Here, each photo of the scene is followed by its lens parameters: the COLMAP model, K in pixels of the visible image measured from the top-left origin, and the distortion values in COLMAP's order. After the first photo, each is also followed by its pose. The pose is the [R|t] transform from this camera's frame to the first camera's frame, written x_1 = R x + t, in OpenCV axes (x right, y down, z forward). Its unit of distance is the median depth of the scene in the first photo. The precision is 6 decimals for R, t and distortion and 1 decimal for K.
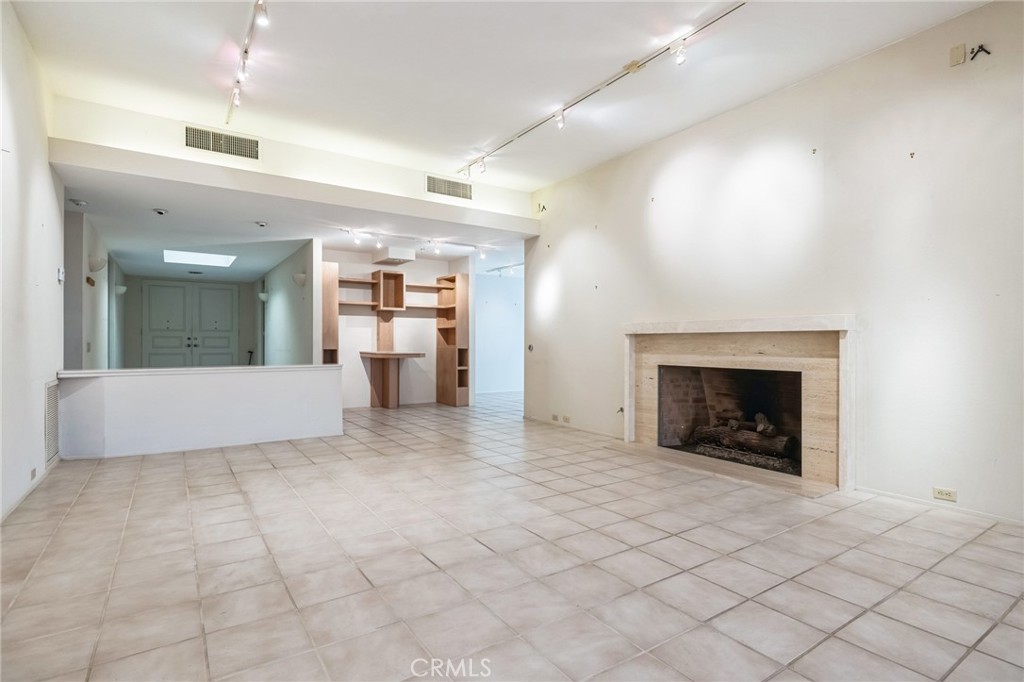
lens RADIAL K [[506.9, 0, 512.0], [0, 506.9, 341.0], [0, 0, 1]] dist [-0.000696, -0.000307]
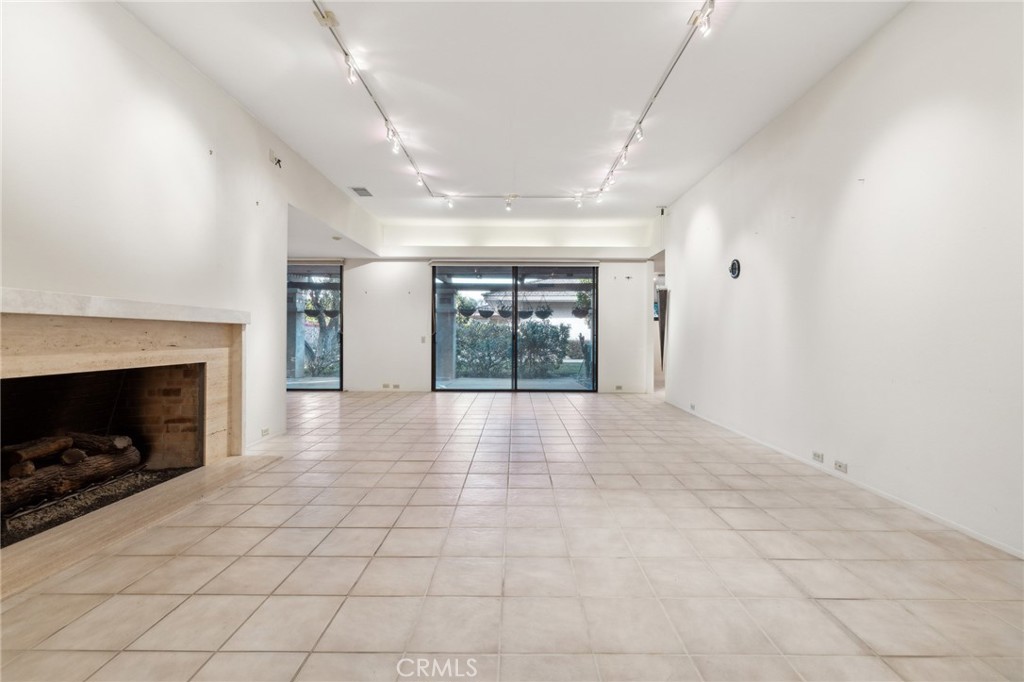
lens RADIAL K [[434.1, 0, 512.0], [0, 434.1, 341.0], [0, 0, 1]] dist [0.000173, 0.000197]
pose [[-0.827494, -0.012396, 0.561338, -0.469813], [-0.009058, 0.999921, 0.008729, 0.004981], [-0.561402, 0.002139, -0.827540, 1.513571]]
